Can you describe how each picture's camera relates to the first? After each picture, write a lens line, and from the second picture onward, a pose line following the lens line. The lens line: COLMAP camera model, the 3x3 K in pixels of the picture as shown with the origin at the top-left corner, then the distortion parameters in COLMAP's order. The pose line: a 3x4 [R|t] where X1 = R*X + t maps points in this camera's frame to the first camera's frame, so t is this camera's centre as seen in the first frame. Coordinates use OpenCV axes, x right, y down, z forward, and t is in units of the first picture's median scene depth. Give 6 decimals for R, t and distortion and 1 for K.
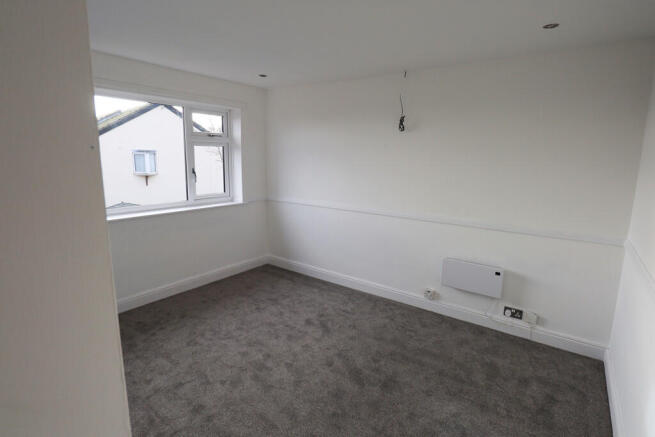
lens RADIAL K [[337.8, 0, 328.7], [0, 337.8, 220.1], [0, 0, 1]] dist [-0.001750, -0.000751]
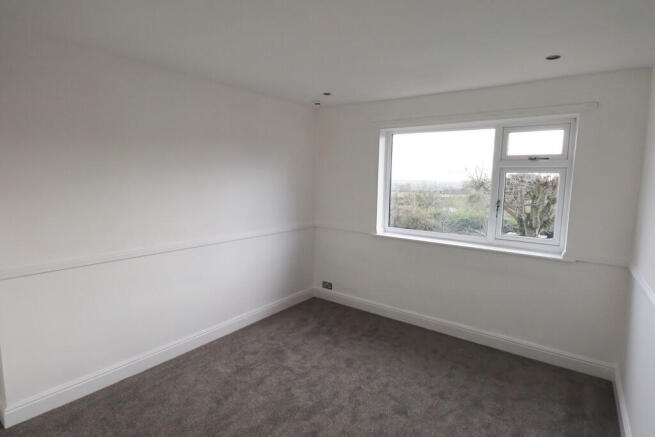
lens RADIAL K [[337.8, 0, 325.8], [0, 337.8, 212.9], [0, 0, 1]] dist [-0.001750, -0.000751]
pose [[-0.007397, 0.082008, -0.996604, 0.438617], [-0.212494, 0.973741, 0.081704, -0.106354], [0.977134, 0.212376, 0.010223, 0.621977]]
